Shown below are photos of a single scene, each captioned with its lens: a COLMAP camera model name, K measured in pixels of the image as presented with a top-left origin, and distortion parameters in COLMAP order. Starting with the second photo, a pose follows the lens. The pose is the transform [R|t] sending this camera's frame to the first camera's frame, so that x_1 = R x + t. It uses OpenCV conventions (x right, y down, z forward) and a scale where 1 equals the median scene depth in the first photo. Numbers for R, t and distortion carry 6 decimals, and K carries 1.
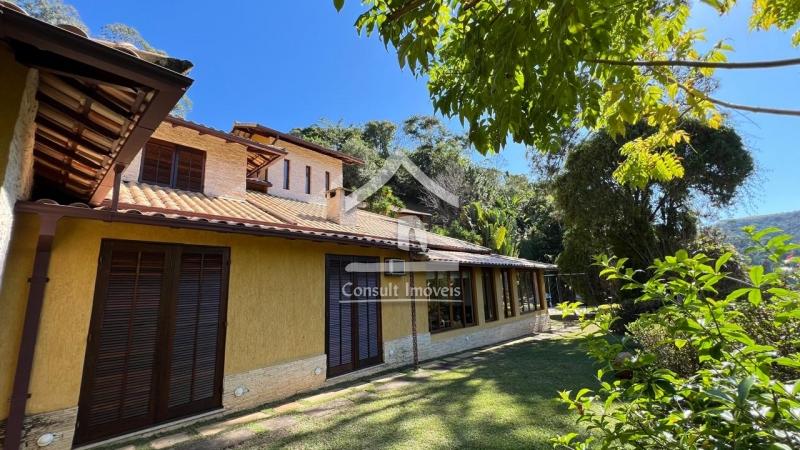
lens RADIAL K [[320.3, 0, 398.8], [0, 320.3, 224.9], [0, 0, 1]] dist [-0.000362, 0.000763]
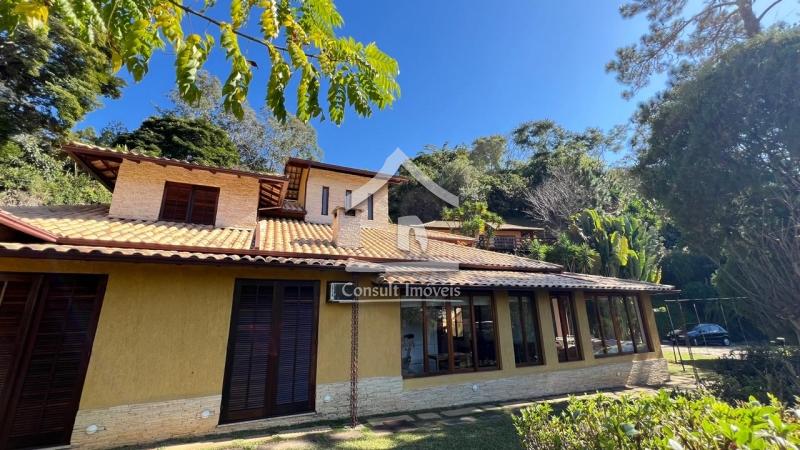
lens RADIAL K [[320.3, 0, 398.8], [0, 320.3, 224.9], [0, 0, 1]] dist [-0.000362, 0.000763]
pose [[0.919199, -0.090134, -0.383338, 0.242905], [0.062304, 0.994479, -0.084433, 0.019531], [0.388832, 0.053727, 0.919741, 0.147646]]
